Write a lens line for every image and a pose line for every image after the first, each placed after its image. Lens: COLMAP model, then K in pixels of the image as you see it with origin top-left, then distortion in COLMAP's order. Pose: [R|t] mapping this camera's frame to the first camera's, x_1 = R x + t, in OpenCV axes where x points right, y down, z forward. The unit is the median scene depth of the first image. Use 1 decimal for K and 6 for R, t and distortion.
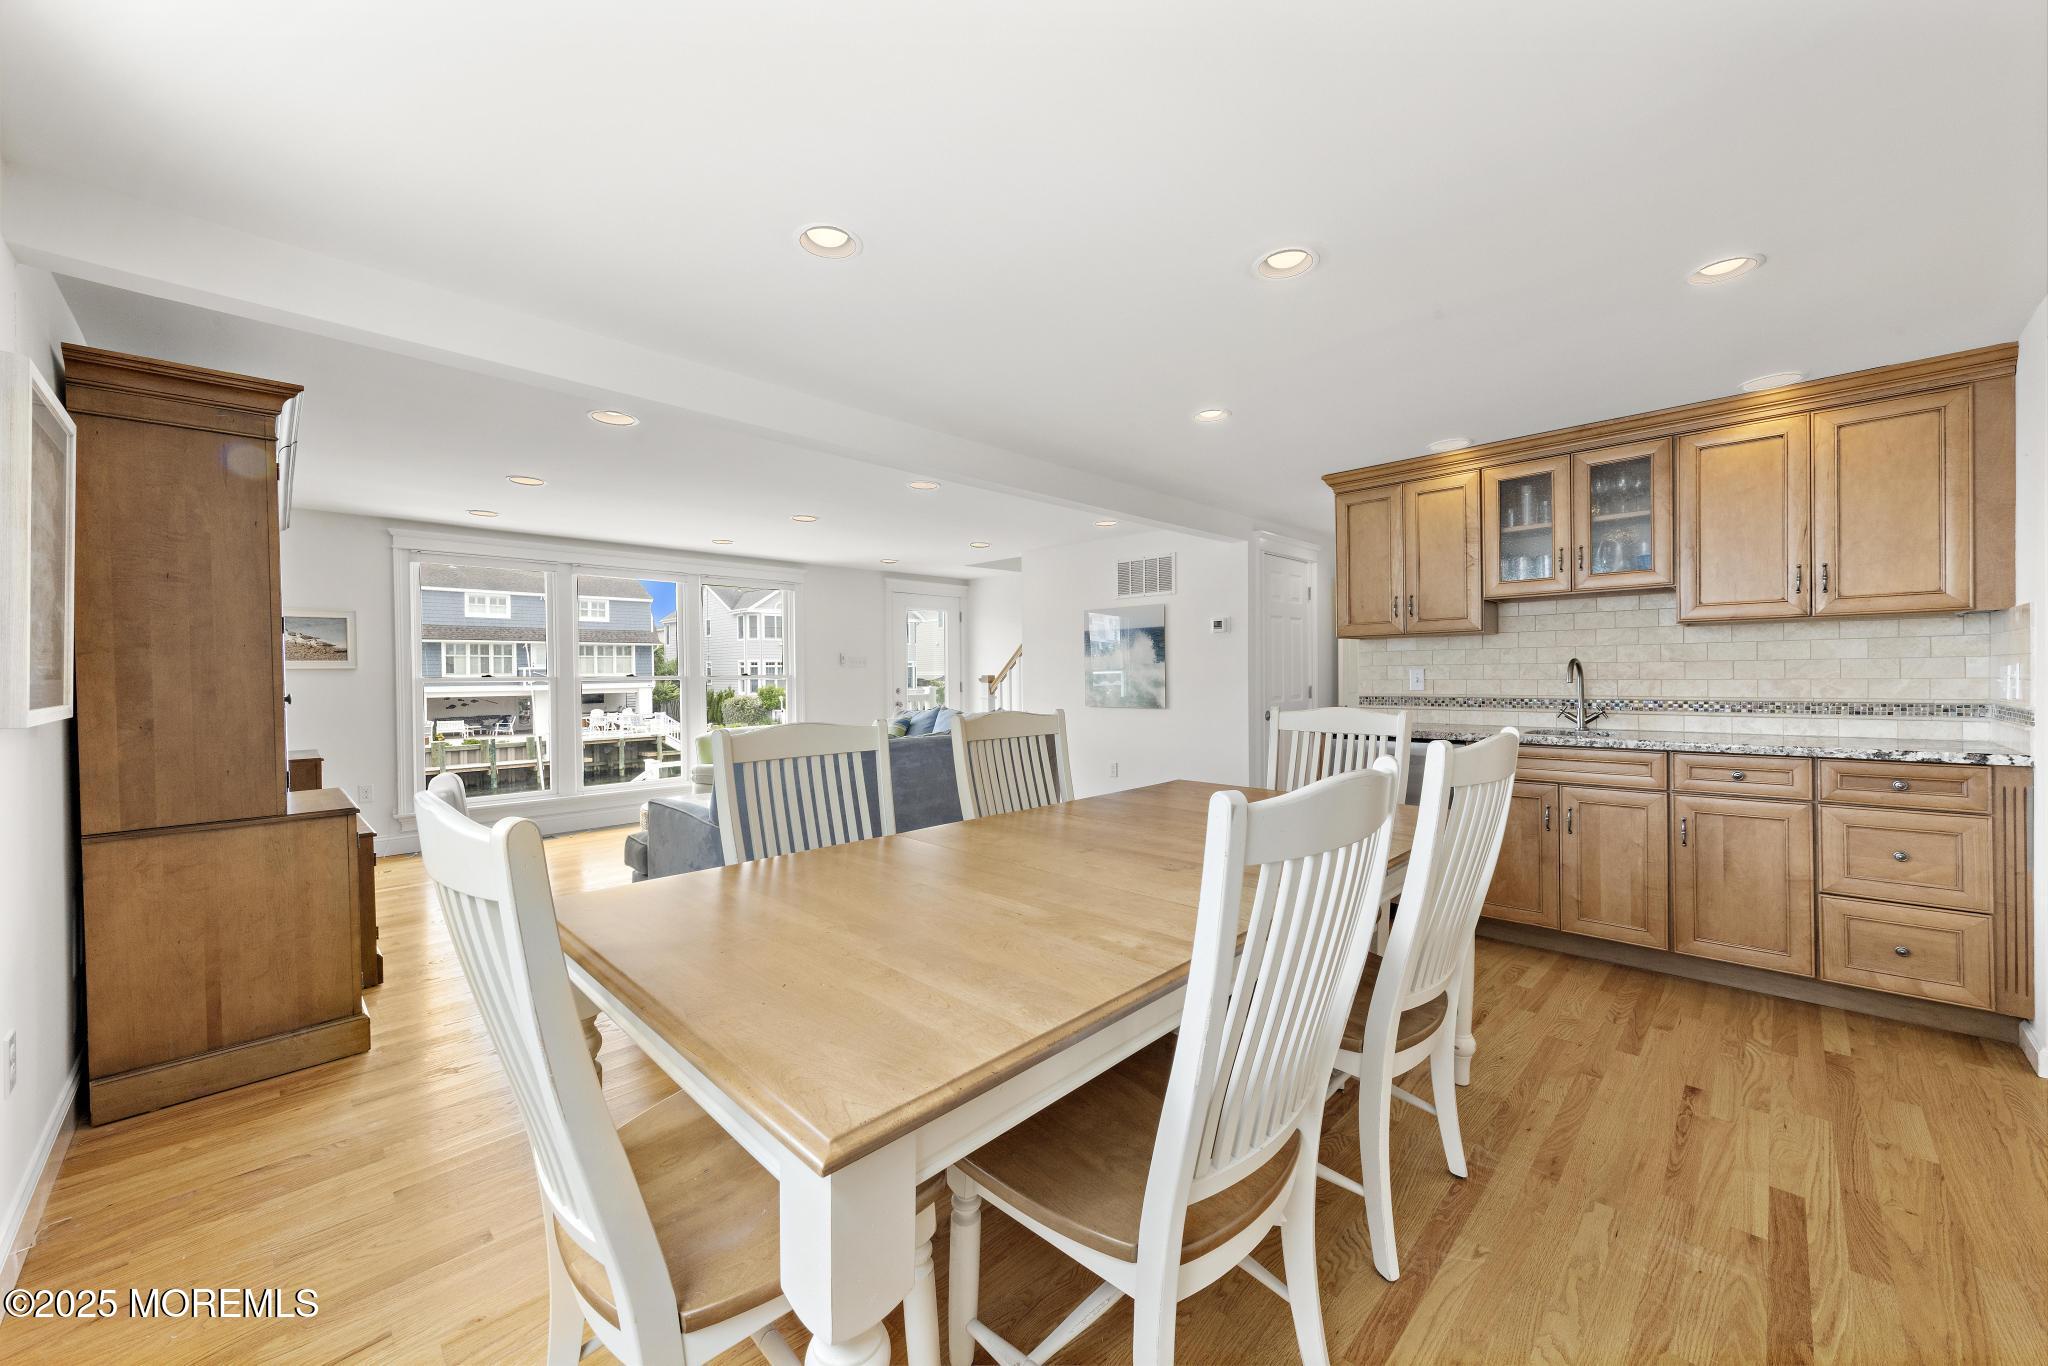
lens RADIAL K [[793.2, 0, 1030.5], [0, 793.2, 680.5], [0, 0, 1]] dist [-0.000860, -0.000179]
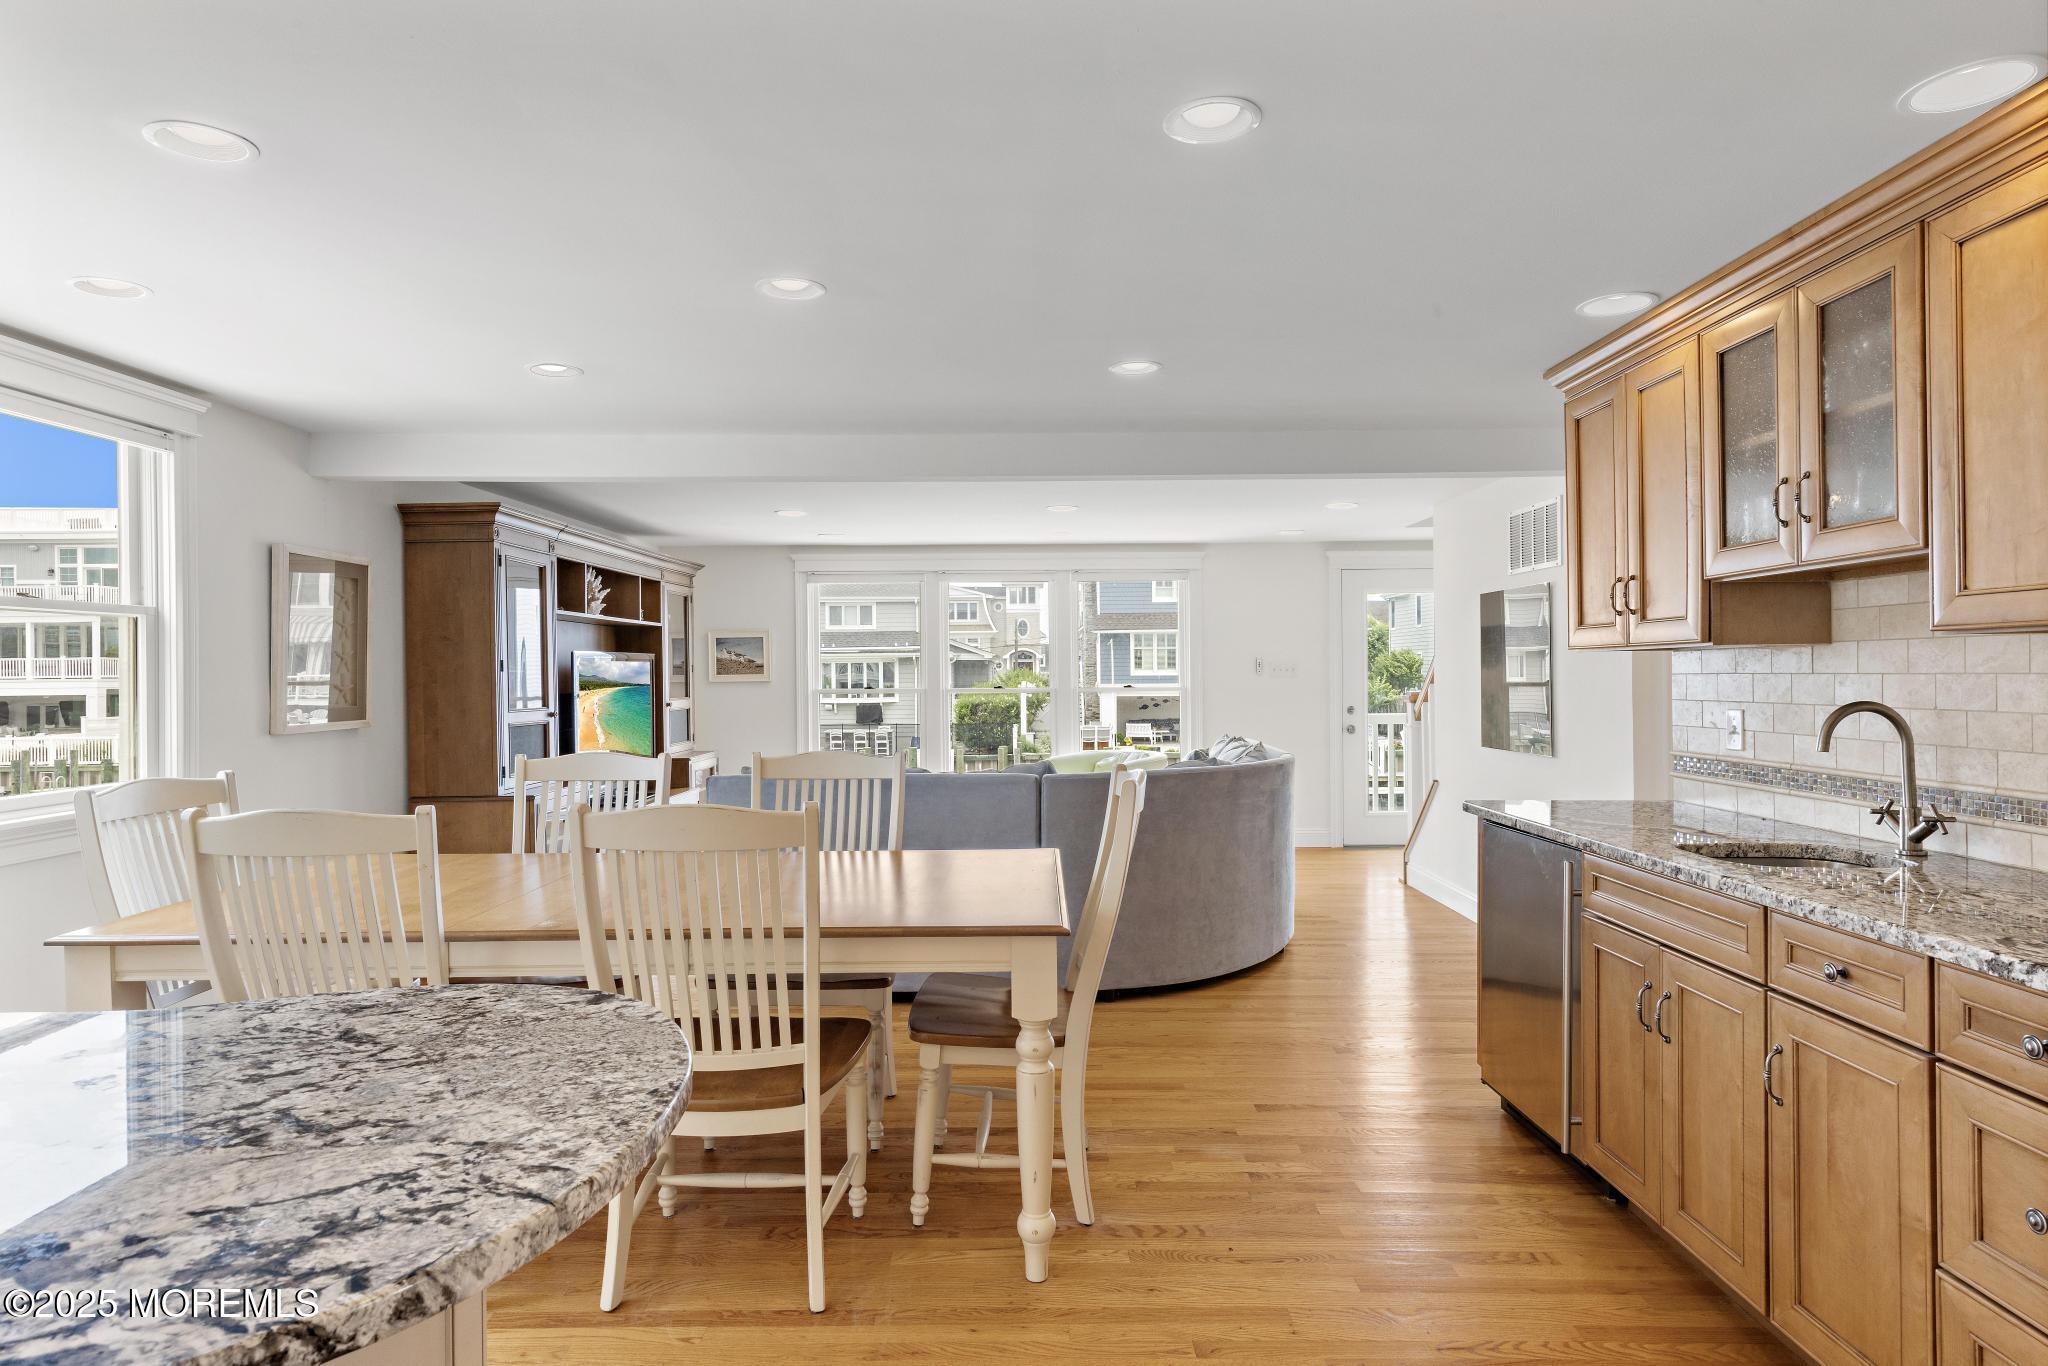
lens RADIAL K [[1159.1, 0, 971.0], [0, 1159.1, 678.2], [0, 0, 1]] dist [-0.000902, -0.000342]
pose [[0.675229, 0.006805, -0.737577, 0.864312], [-0.004786, 0.999977, 0.004845, -0.043910], [0.737592, 0.000259, 0.675246, 0.140297]]
